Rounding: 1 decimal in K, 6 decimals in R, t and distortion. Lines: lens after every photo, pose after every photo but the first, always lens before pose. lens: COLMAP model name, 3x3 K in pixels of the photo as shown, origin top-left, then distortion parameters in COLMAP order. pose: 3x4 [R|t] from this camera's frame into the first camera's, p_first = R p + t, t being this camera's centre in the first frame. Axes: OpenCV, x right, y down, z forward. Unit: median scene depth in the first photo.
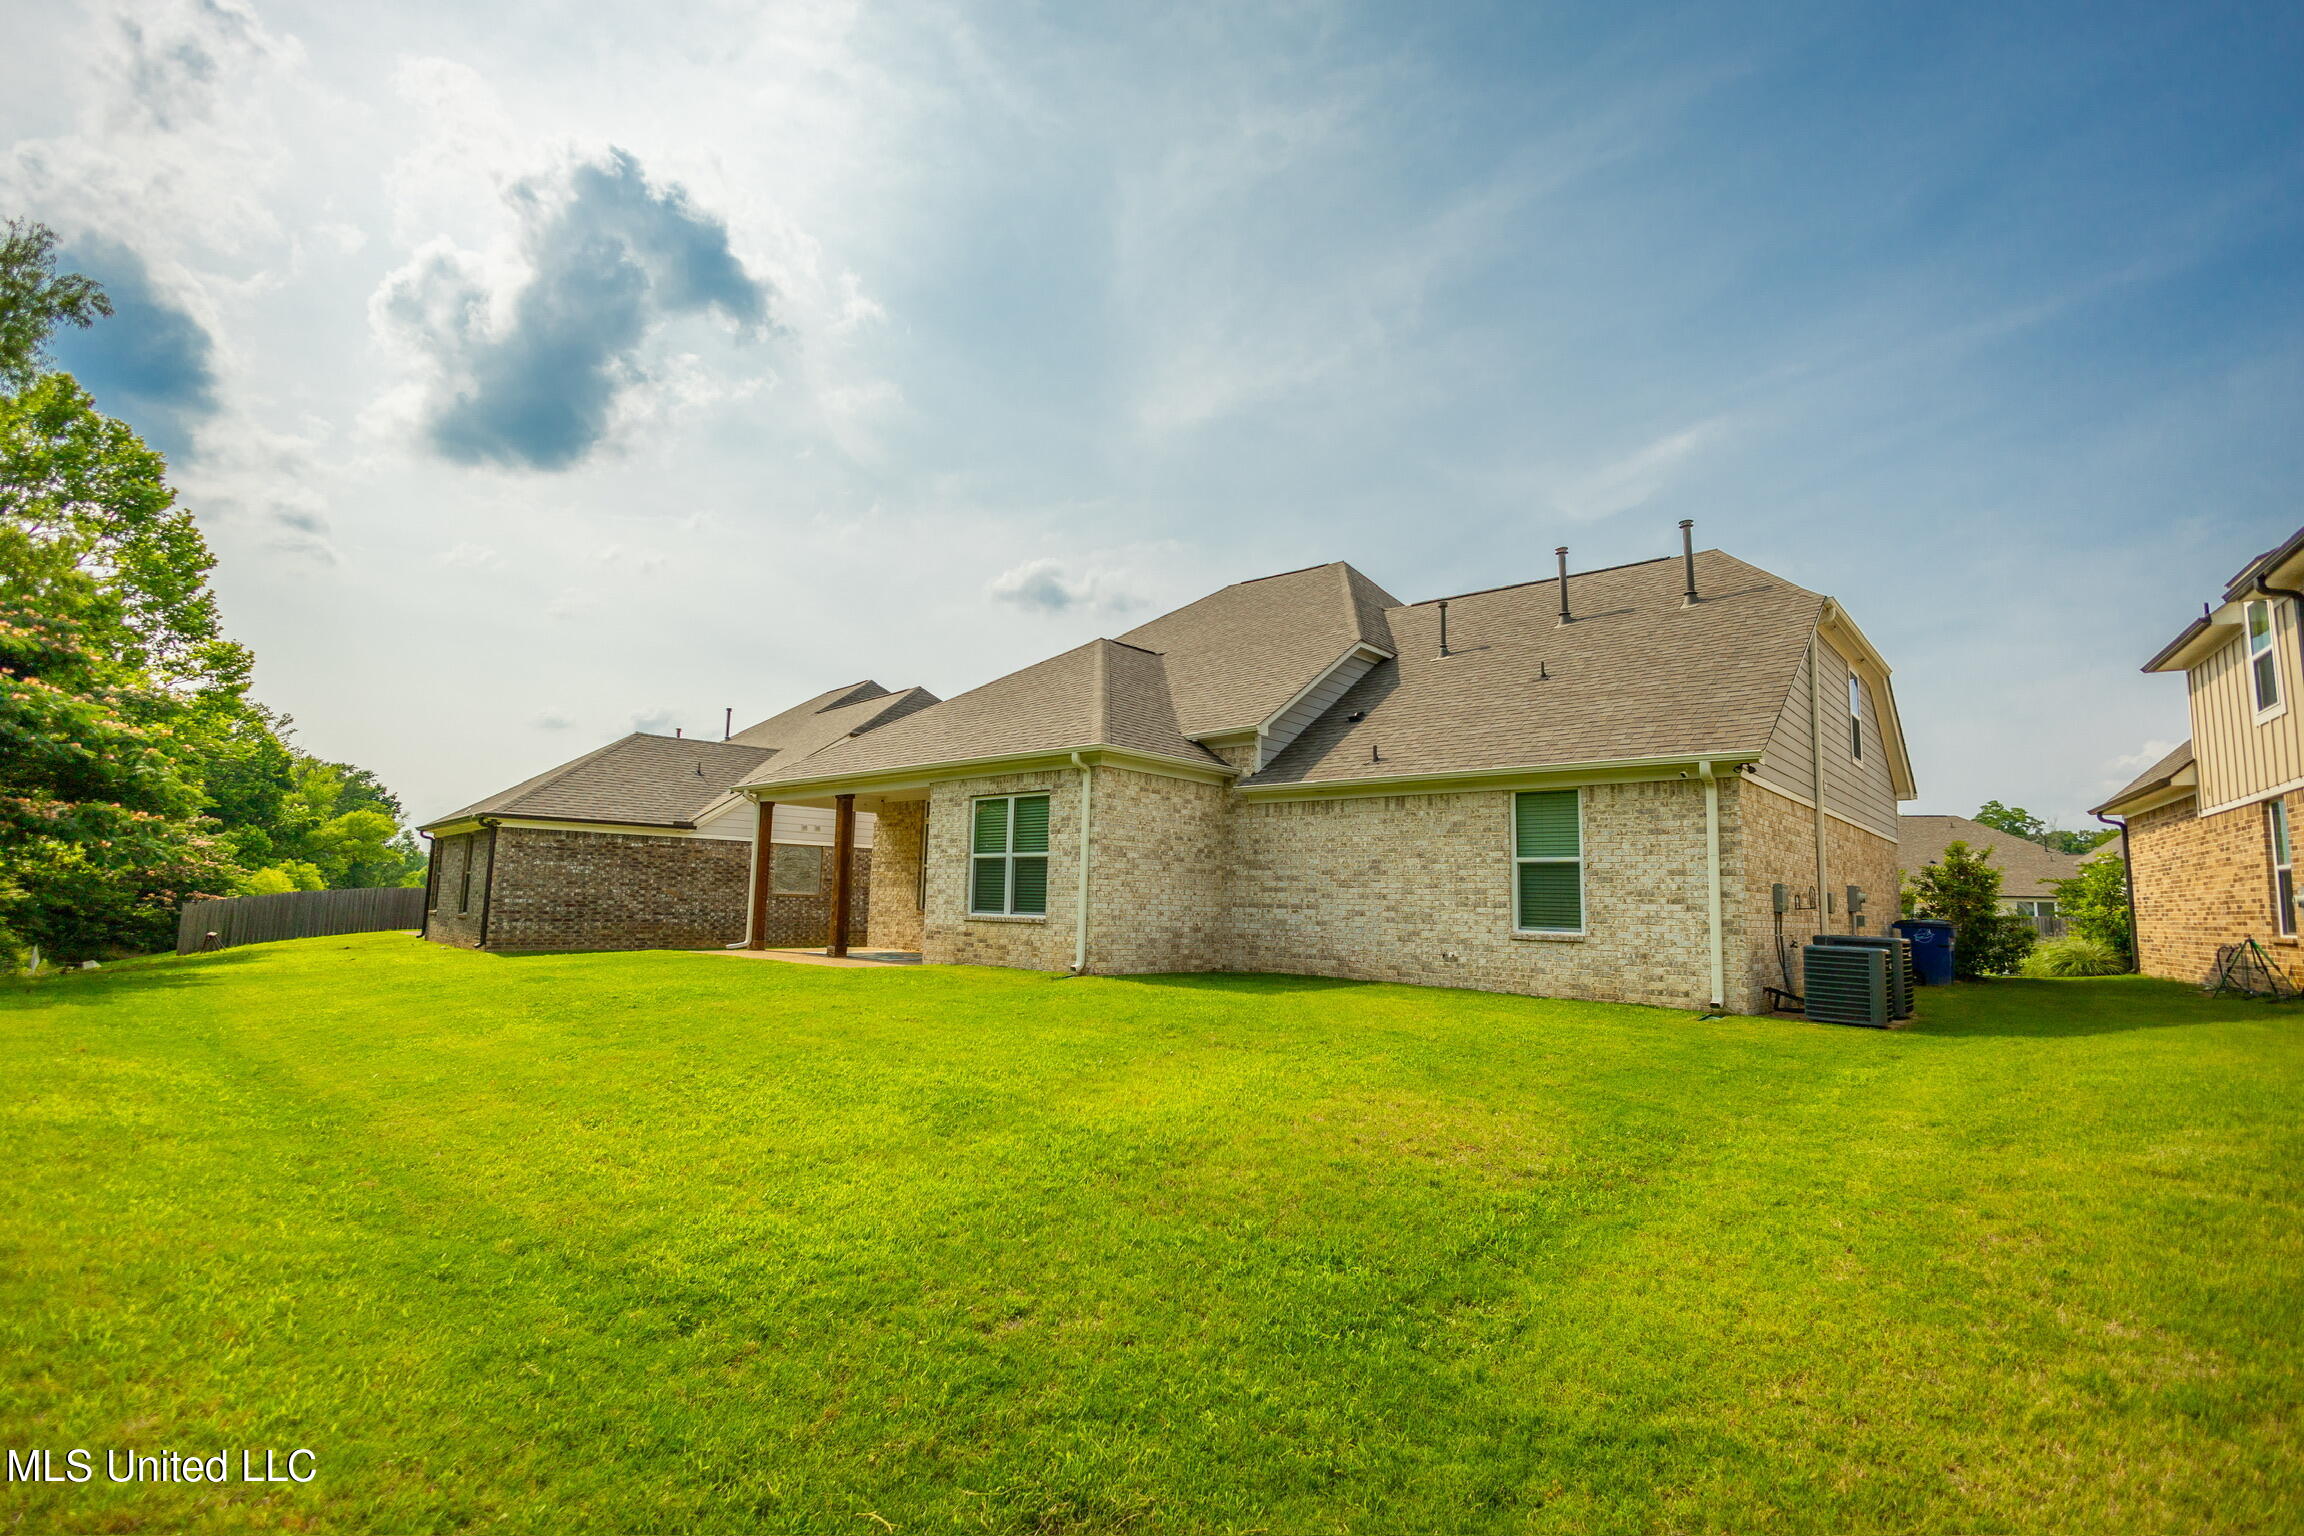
lens RADIAL K [[1050.1, 0, 1152.6], [0, 1050.1, 771.3], [0, 0, 1]] dist [0.005630, -0.005360]
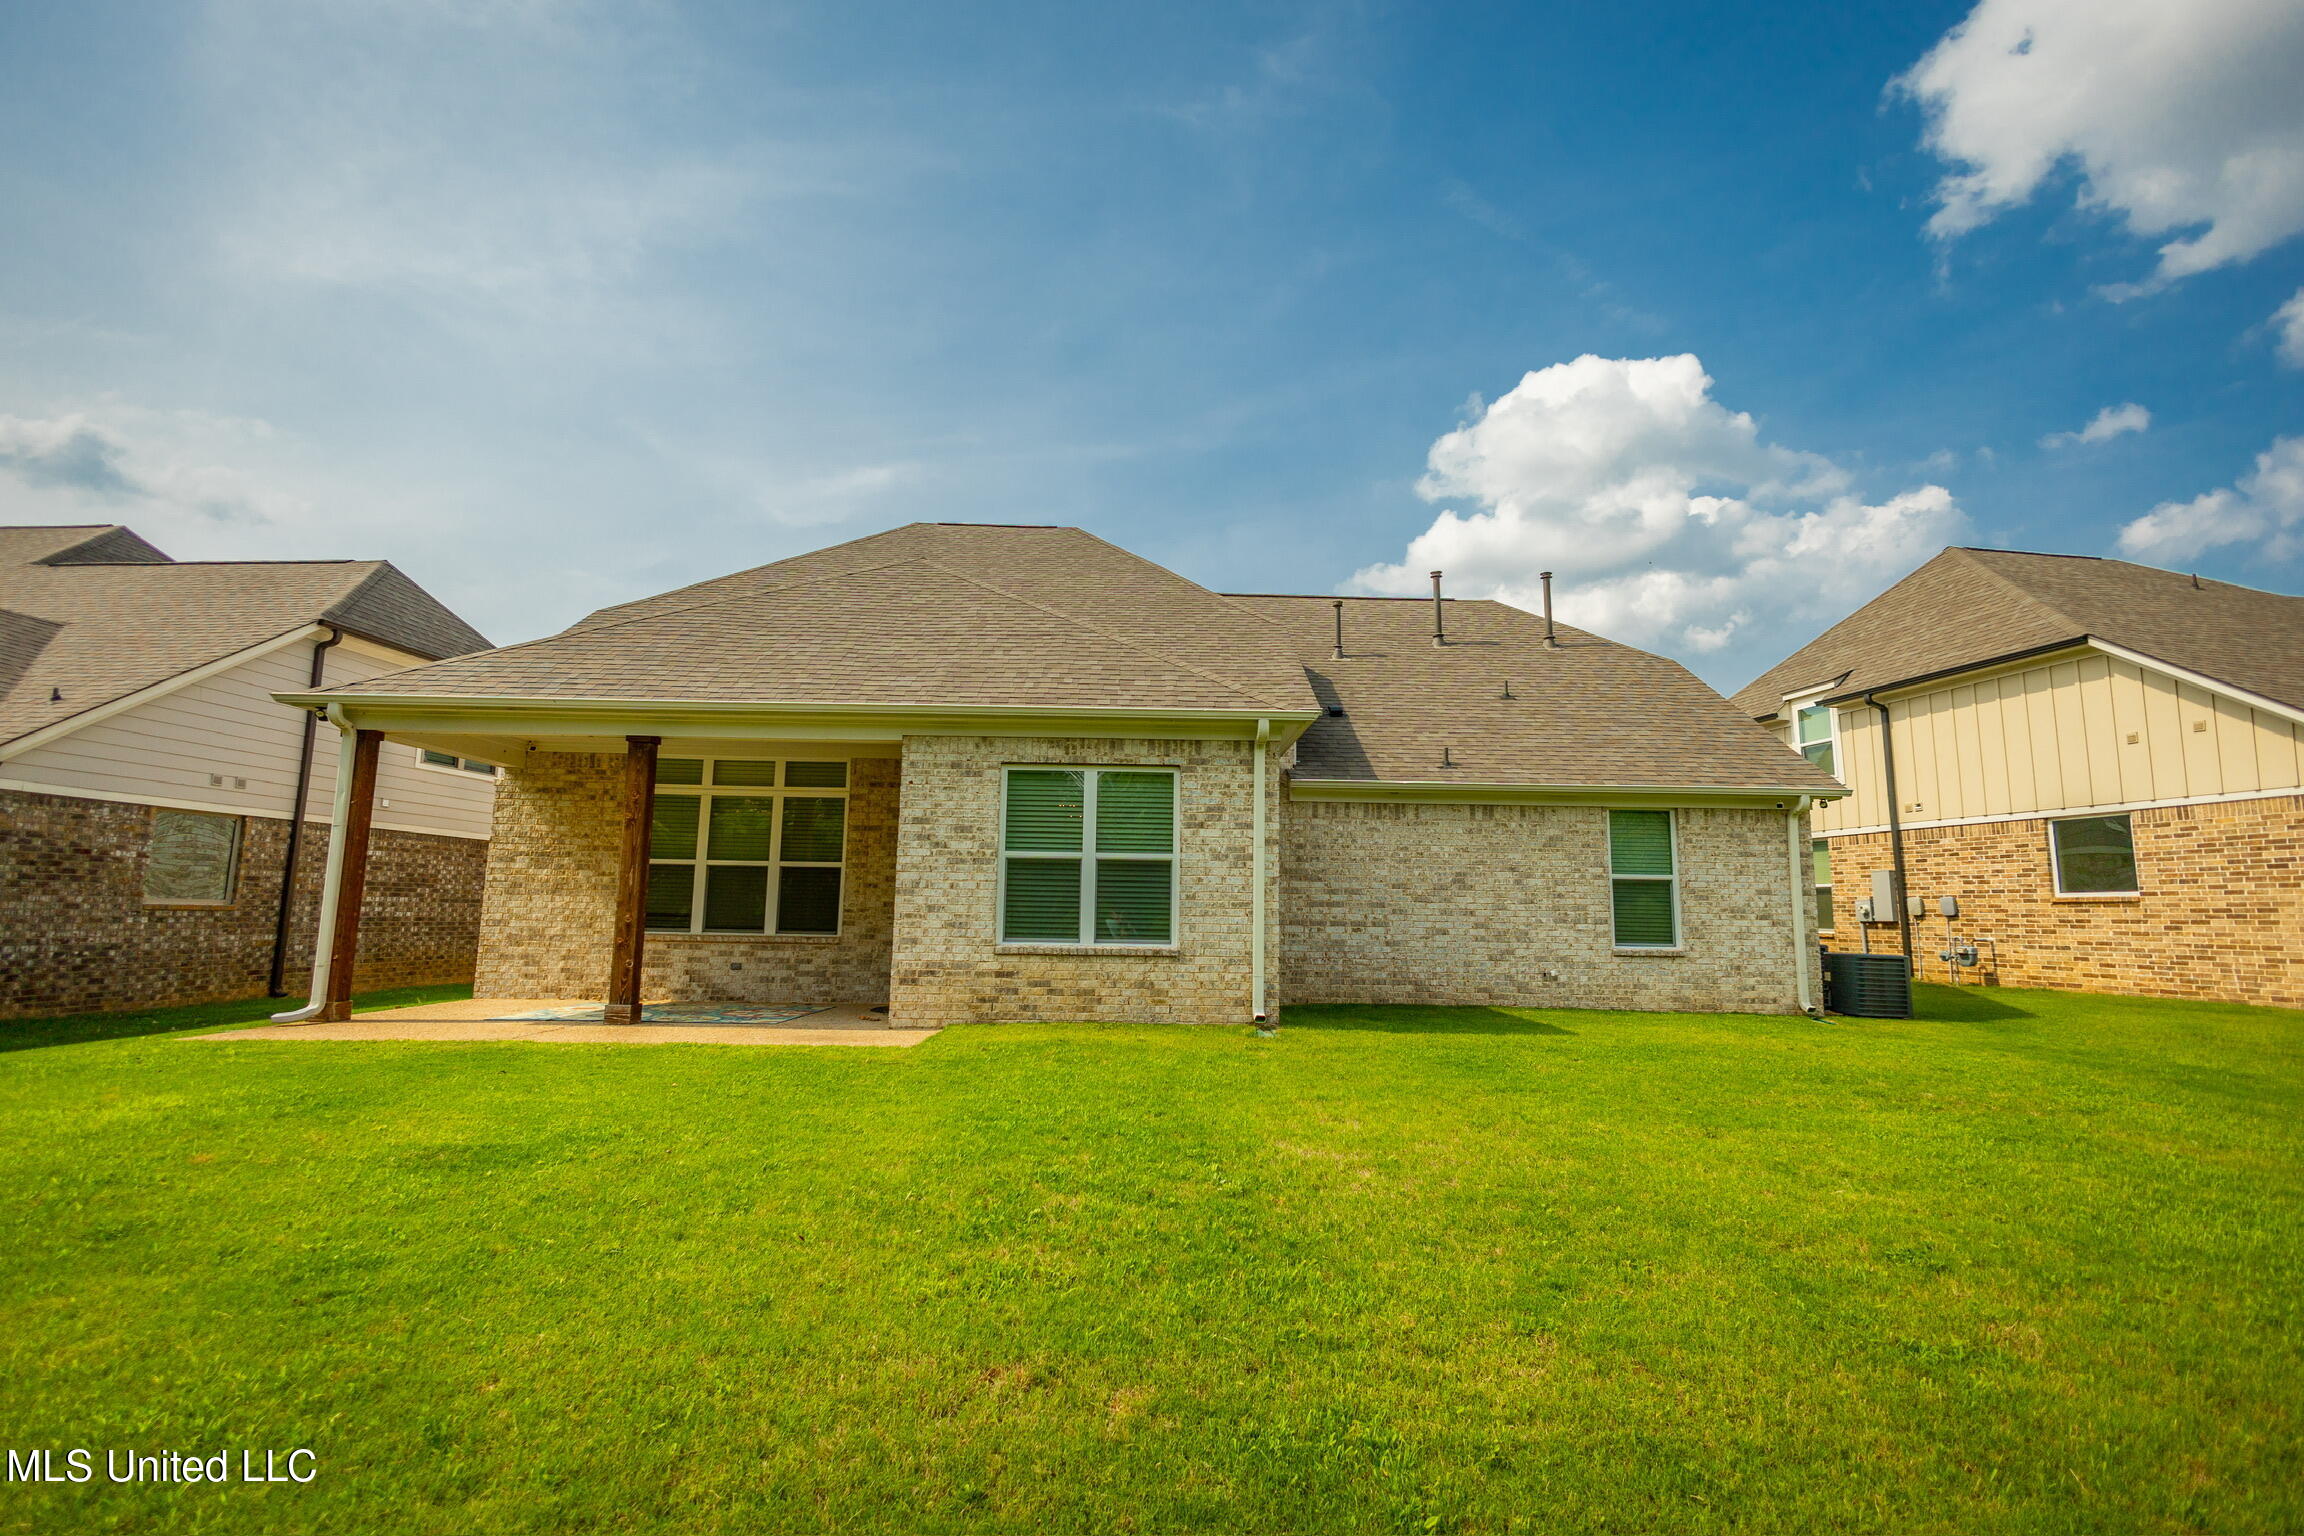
lens RADIAL K [[1050.1, 0, 1152.7], [0, 1050.1, 771.3], [0, 0, 1]] dist [0.005630, -0.005360]
pose [[0.734719, 0.080263, 0.673607, -0.611740], [-0.082618, 0.996171, -0.028585, 0.044882], [-0.673322, -0.034650, 0.738537, 0.510010]]
